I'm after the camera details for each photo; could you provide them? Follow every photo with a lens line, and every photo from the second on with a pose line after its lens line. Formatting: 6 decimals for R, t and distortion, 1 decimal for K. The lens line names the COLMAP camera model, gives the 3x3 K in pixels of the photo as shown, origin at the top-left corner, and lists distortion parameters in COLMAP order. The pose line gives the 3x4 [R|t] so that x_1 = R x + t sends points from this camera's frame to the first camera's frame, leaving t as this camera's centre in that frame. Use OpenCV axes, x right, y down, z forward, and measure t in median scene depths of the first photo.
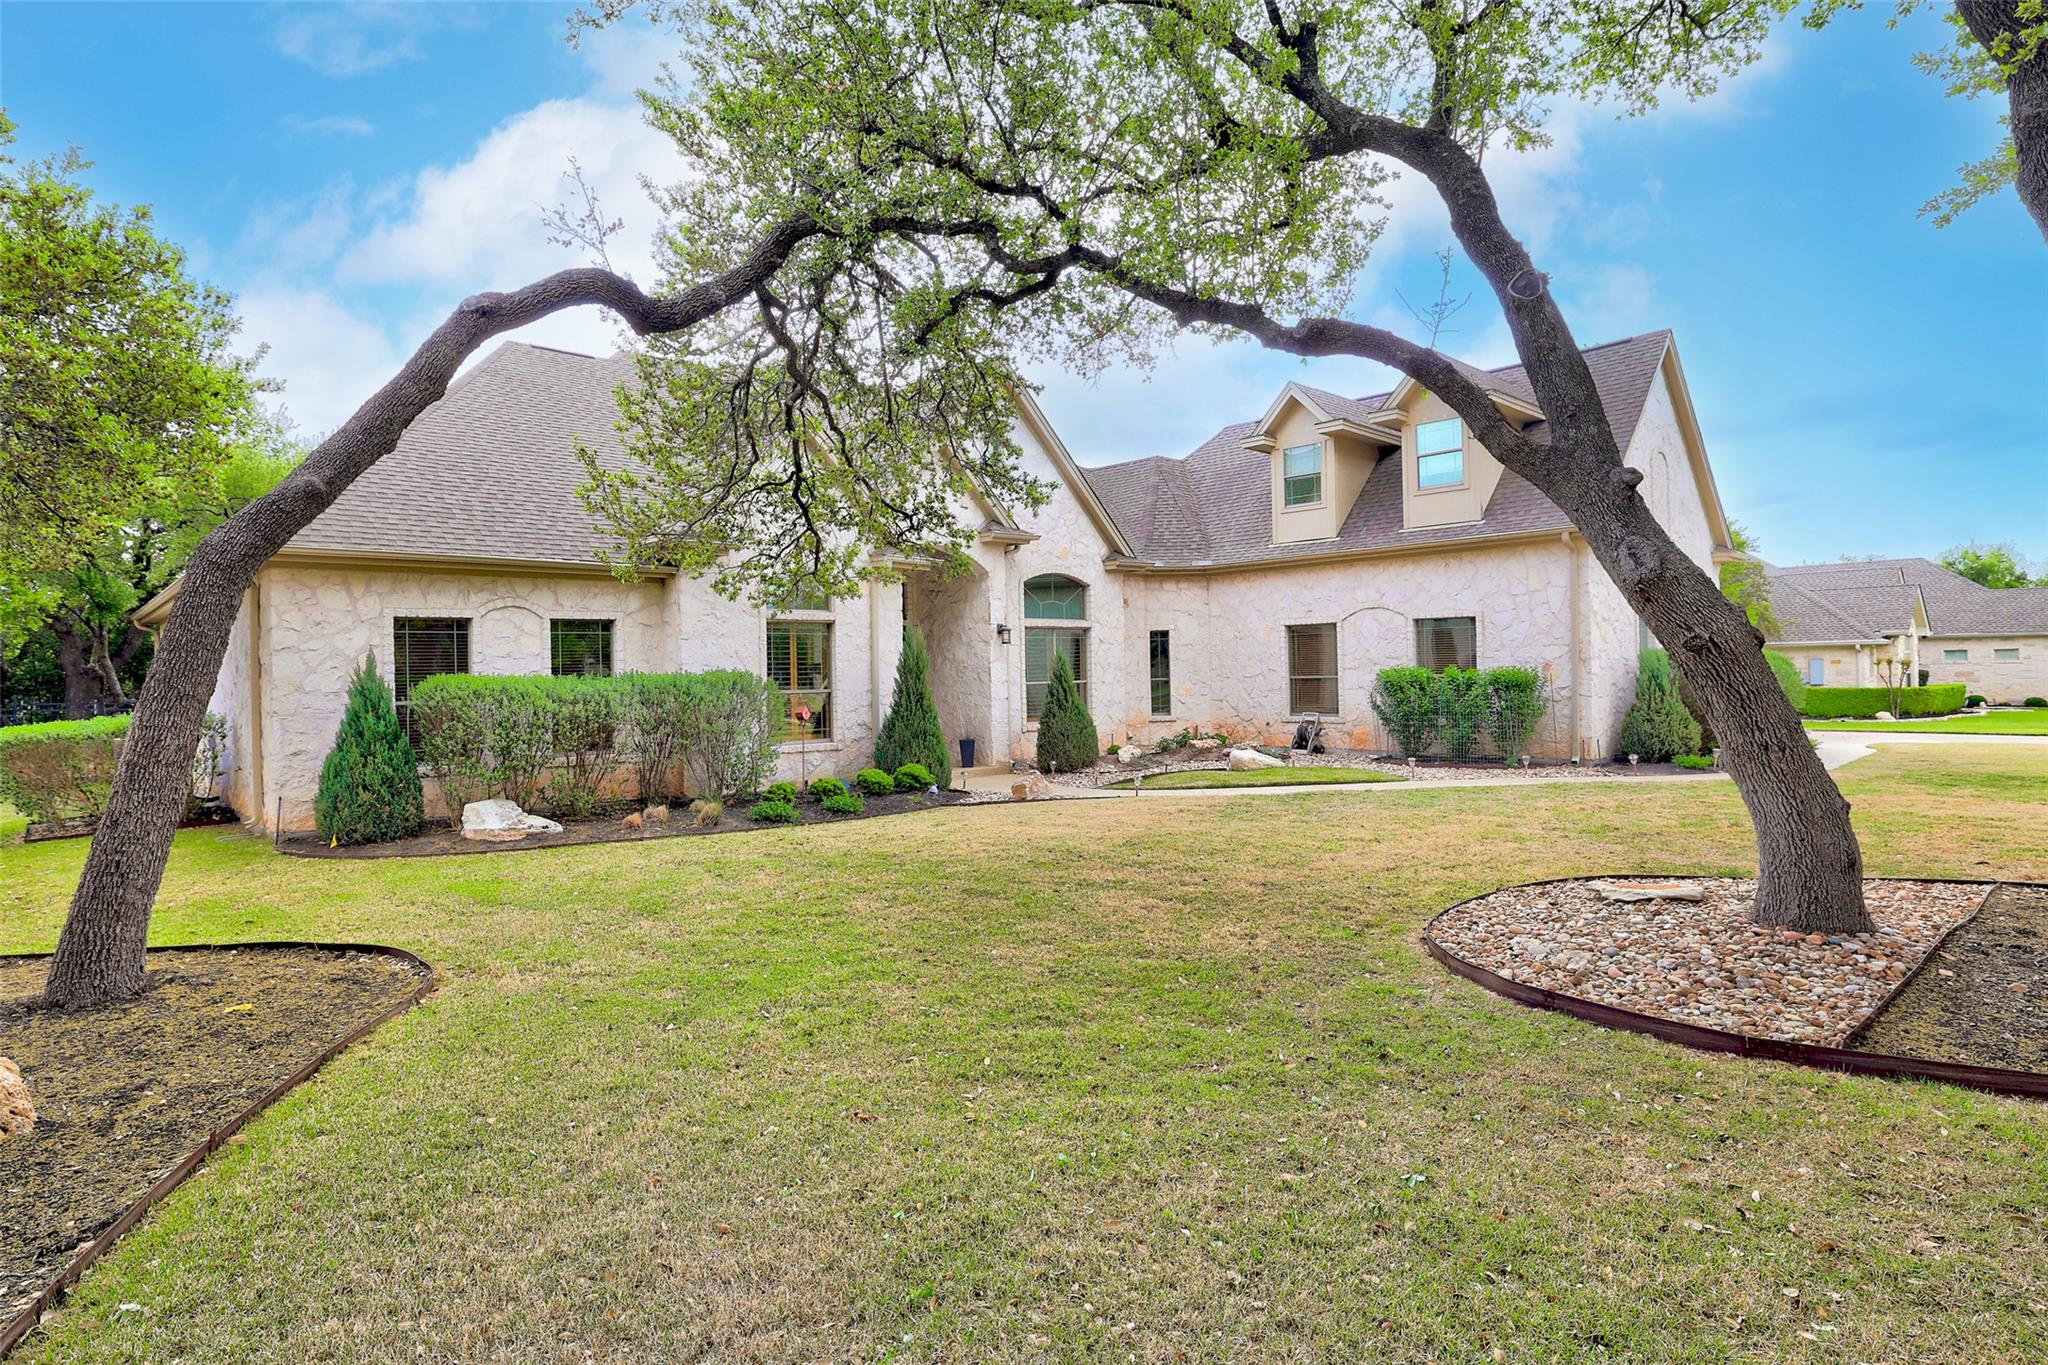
lens RADIAL K [[1069.3, 0, 1023.5], [0, 1069.3, 676.4], [0, 0, 1]] dist [-0.001776, -0.000728]
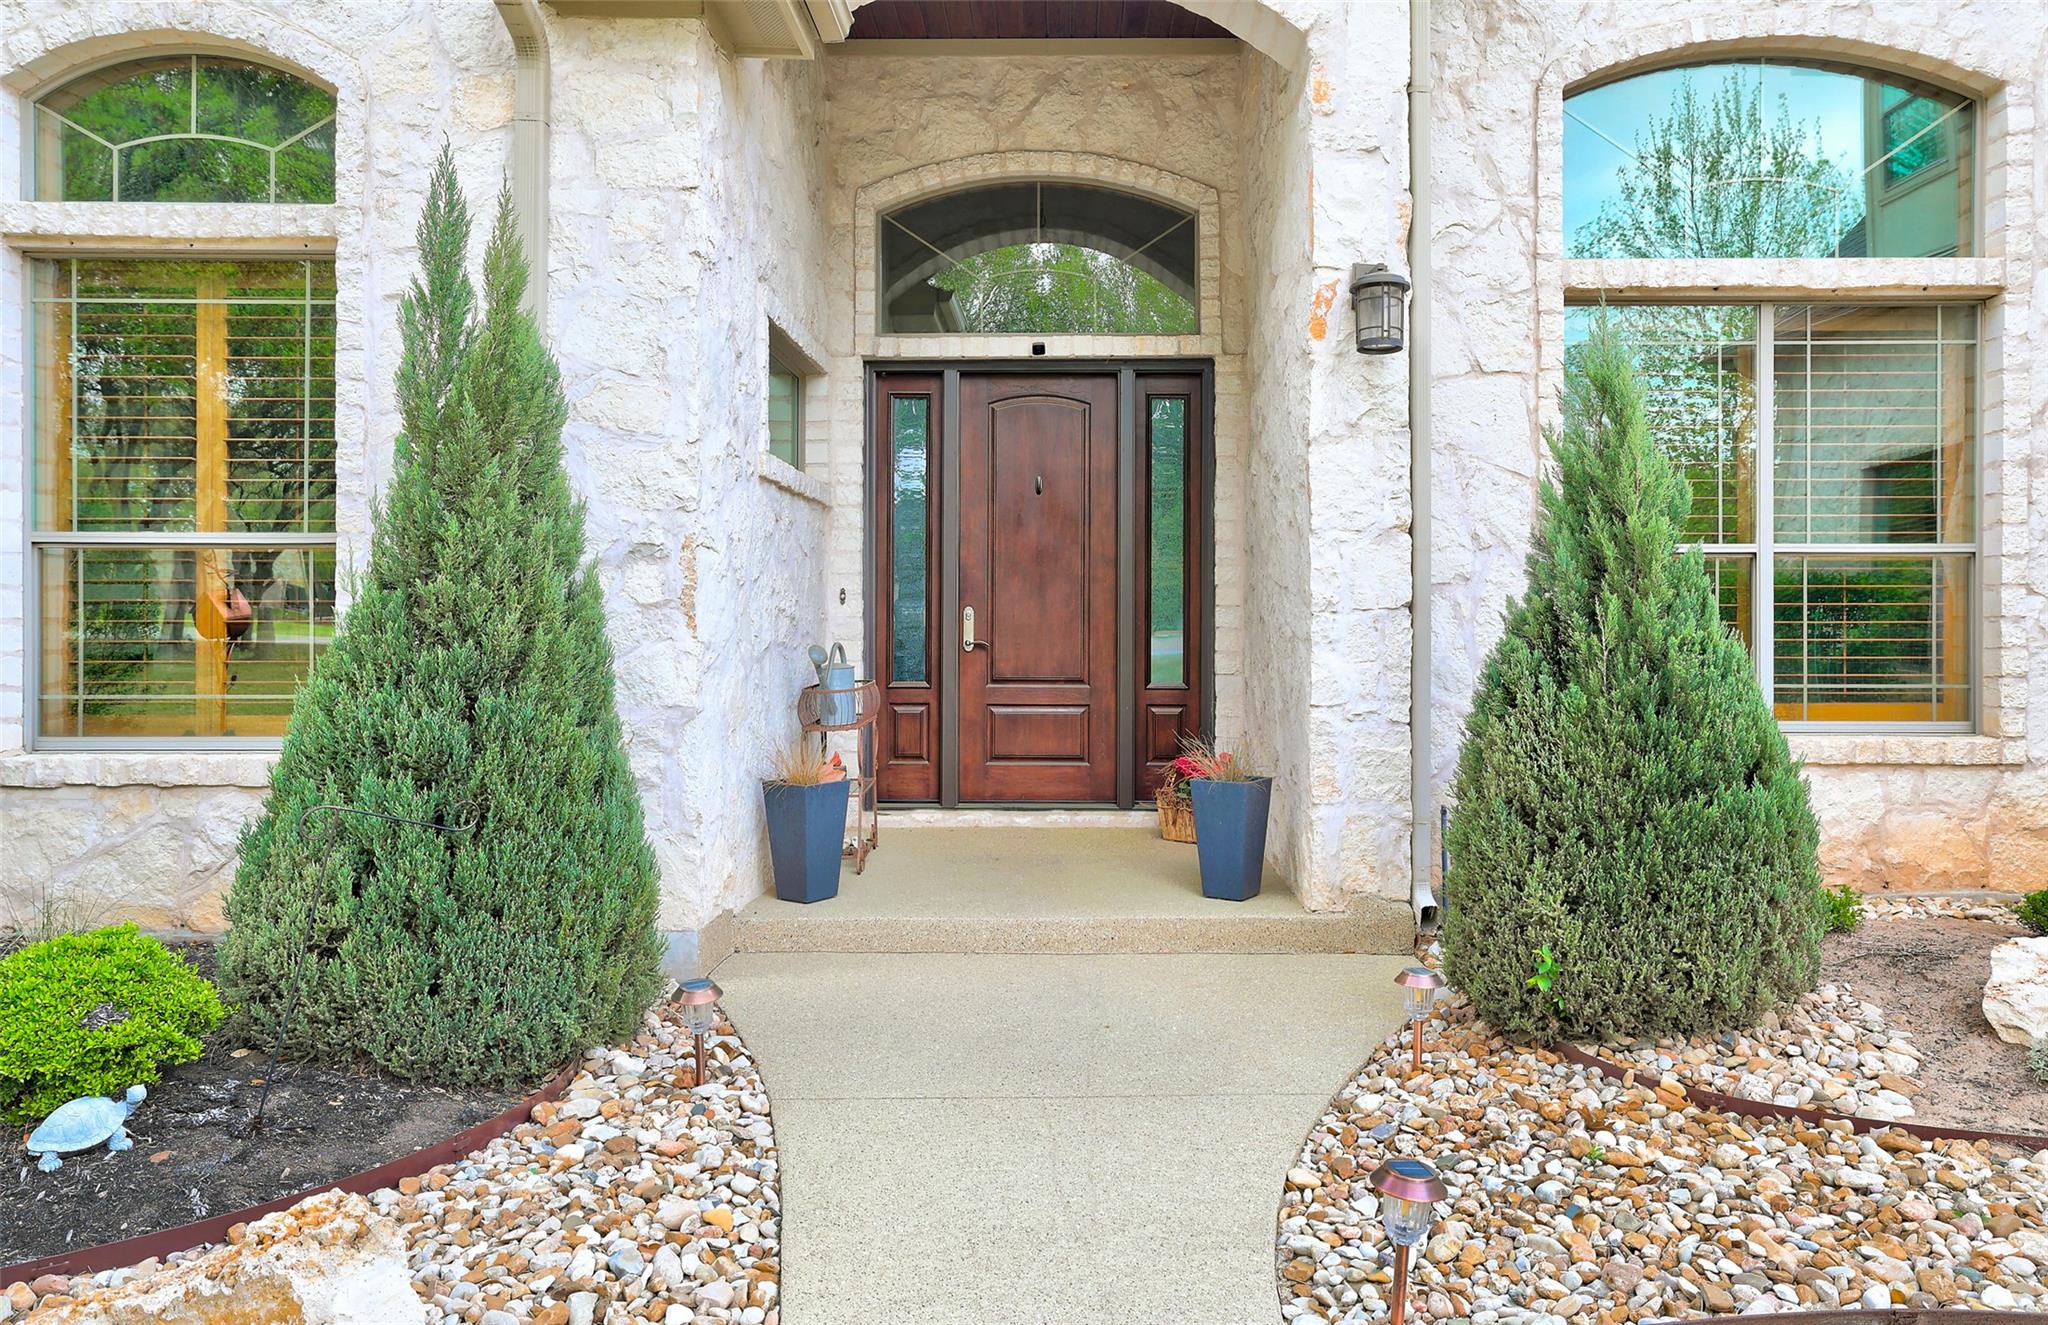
lens RADIAL K [[1401.6, 0, 1057.7], [0, 1401.6, 598.0], [0, 0, 1]] dist [-0.002048, 0.002784]
pose [[0.731311, 0.014591, -0.681888, 0.129632], [-0.018174, 0.999833, 0.001903, 0.019853], [0.681802, 0.011001, 0.731454, 0.759412]]
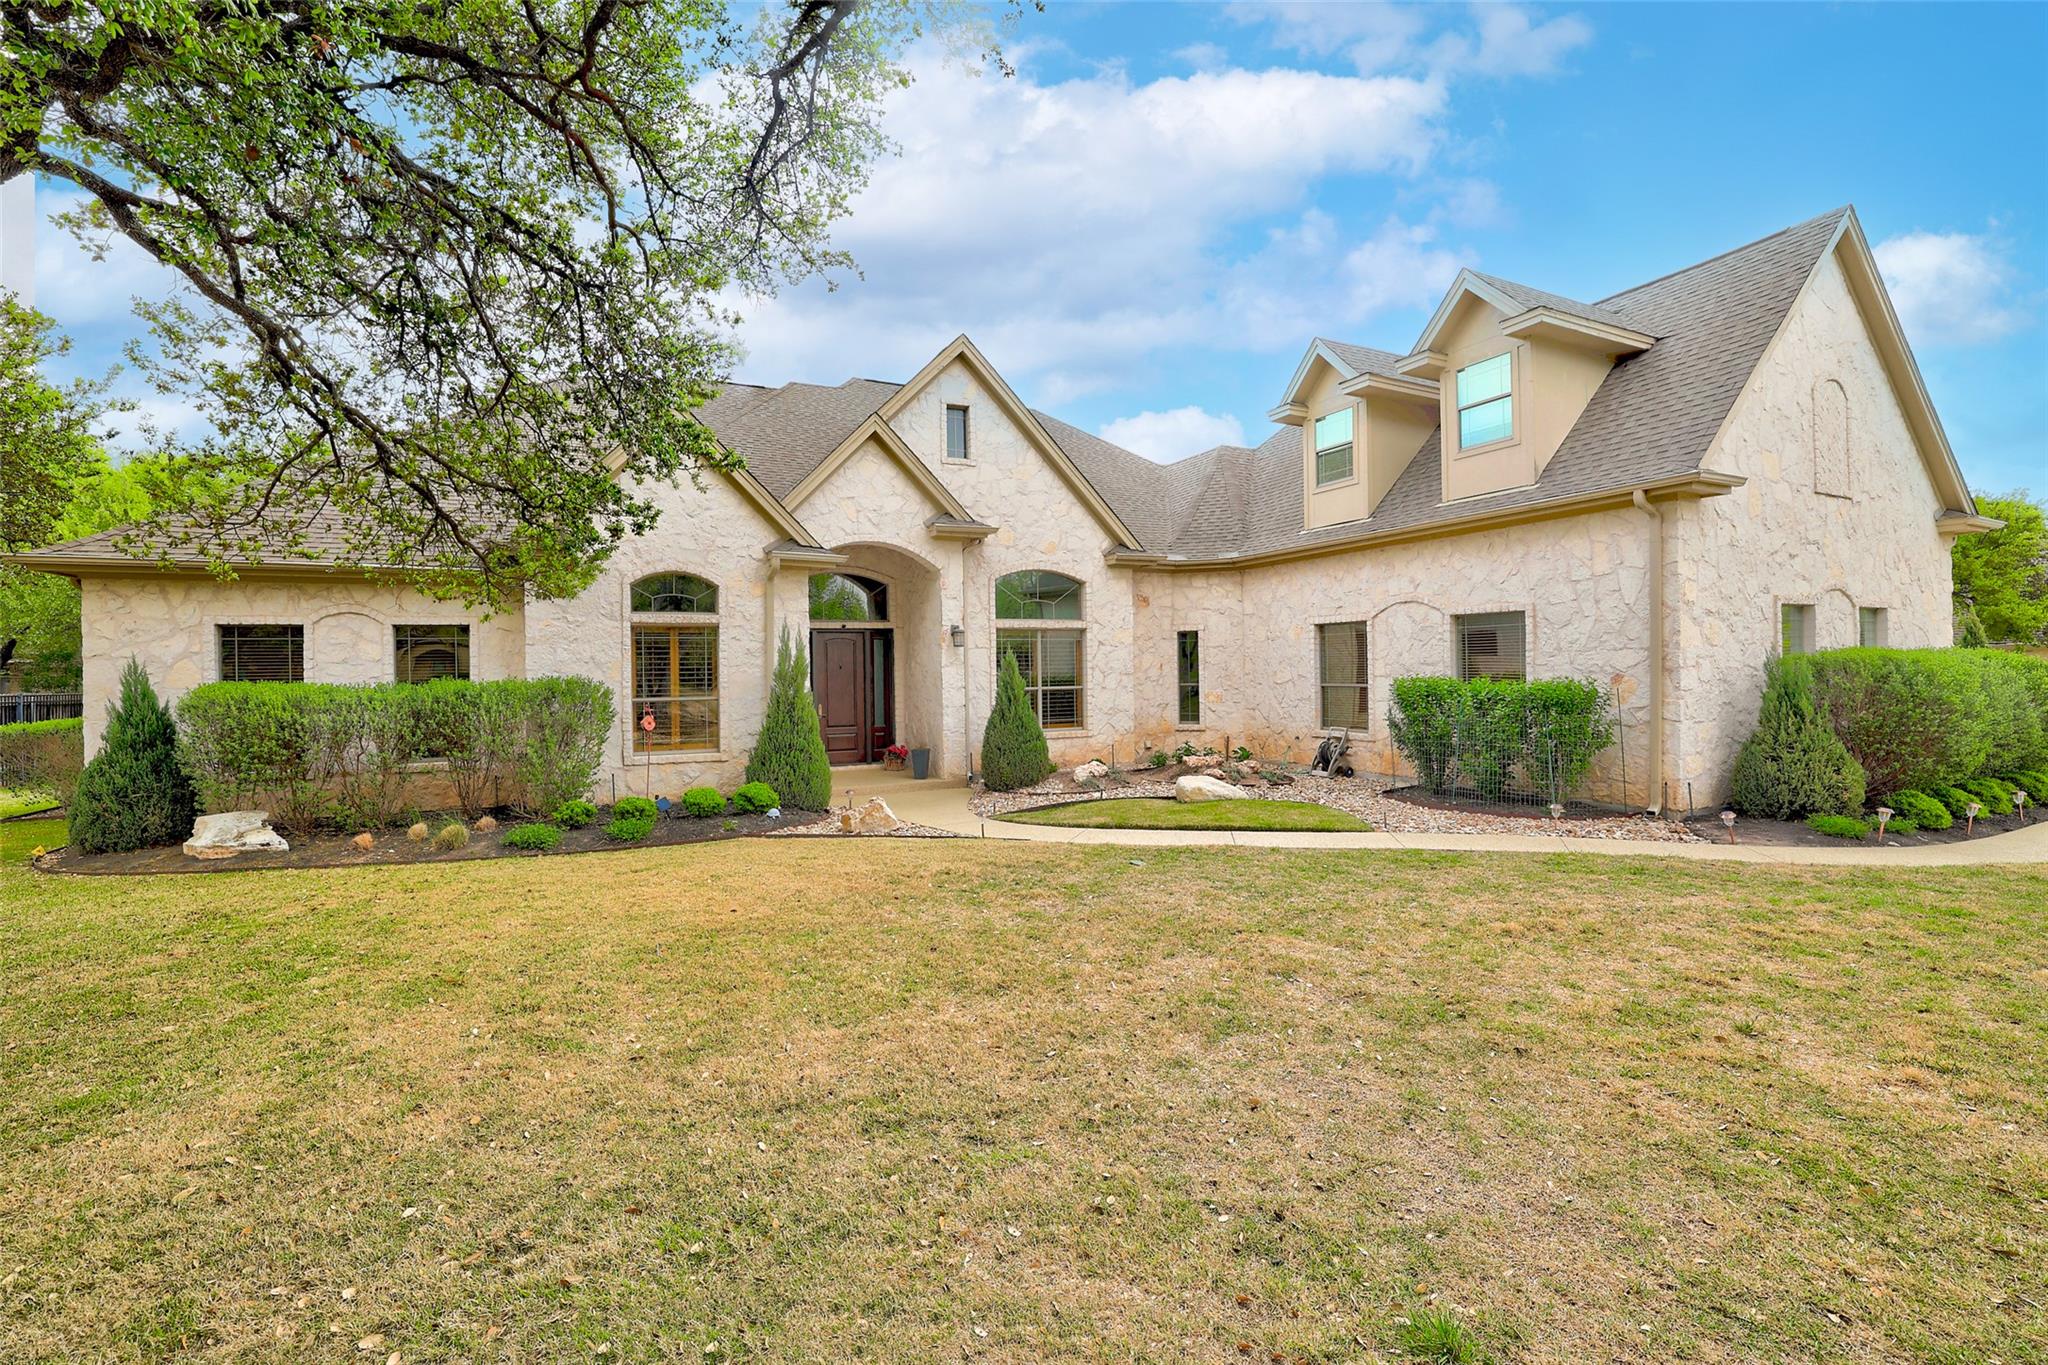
lens RADIAL K [[882.3, 0, 1023.1], [0, 882.3, 674.5], [0, 0, 1]] dist [-0.014897, 0.000579]
pose [[0.954955, 0.008259, -0.296635, 0.264783], [-0.006325, 0.999952, 0.007478, -0.012812], [0.296683, -0.005265, 0.954962, 0.293140]]
